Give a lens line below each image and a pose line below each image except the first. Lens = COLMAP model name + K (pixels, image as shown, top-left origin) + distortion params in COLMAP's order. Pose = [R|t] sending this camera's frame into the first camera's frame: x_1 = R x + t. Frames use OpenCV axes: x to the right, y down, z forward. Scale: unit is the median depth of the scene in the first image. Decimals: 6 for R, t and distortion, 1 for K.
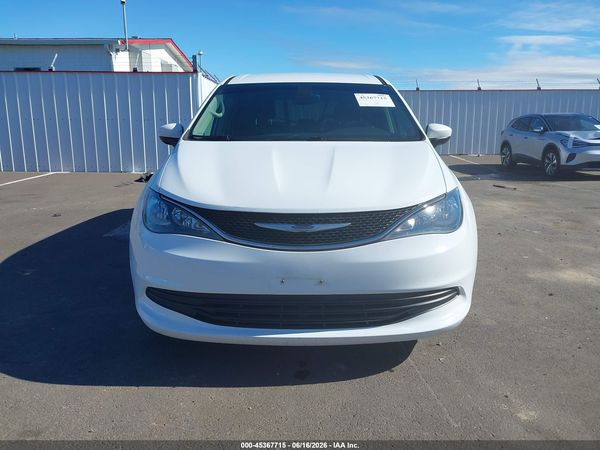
lens RADIAL K [[470.4, 0, 301.9], [0, 470.4, 227.3], [0, 0, 1]] dist [0.004115, -0.004594]
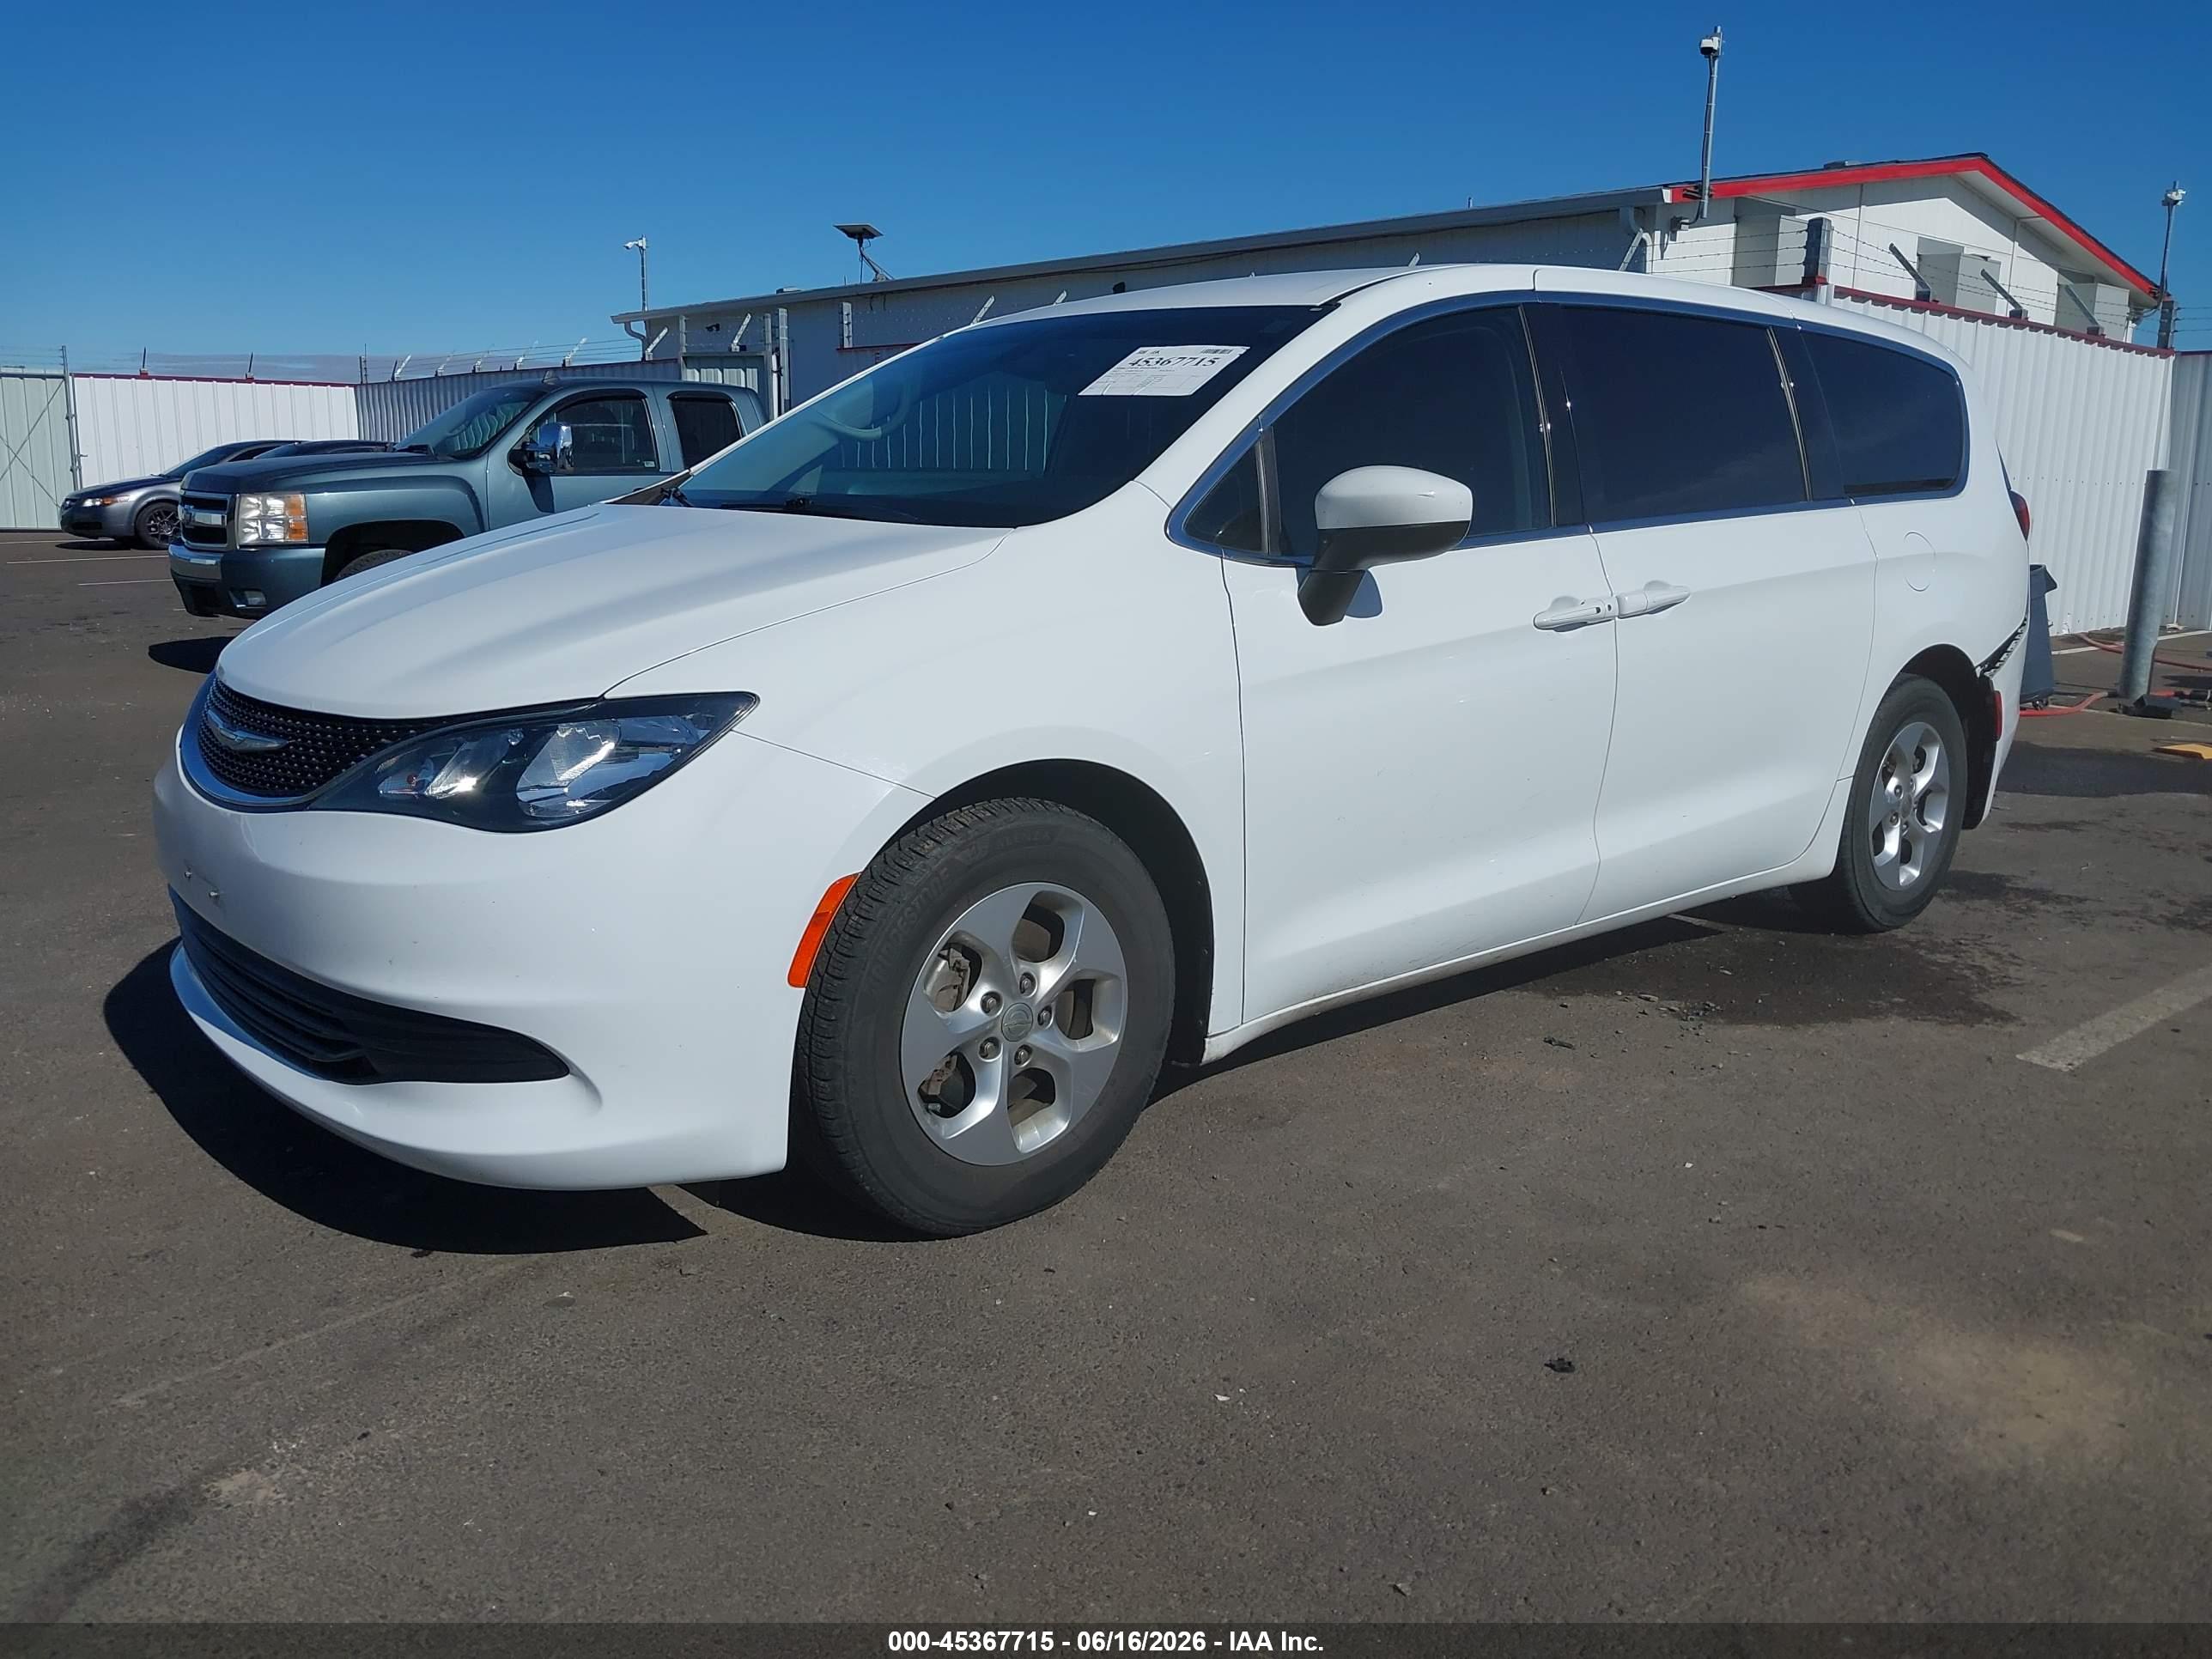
lens RADIAL K [[1734.1, 0, 1113.1], [0, 1734.1, 838.0], [0, 0, 1]] dist [0.004115, -0.004594]
pose [[0.647346, 0.157933, -0.745654, 0.383611], [-0.174126, 0.983069, 0.057049, -0.030489], [0.742040, 0.092907, 0.663887, 0.169988]]
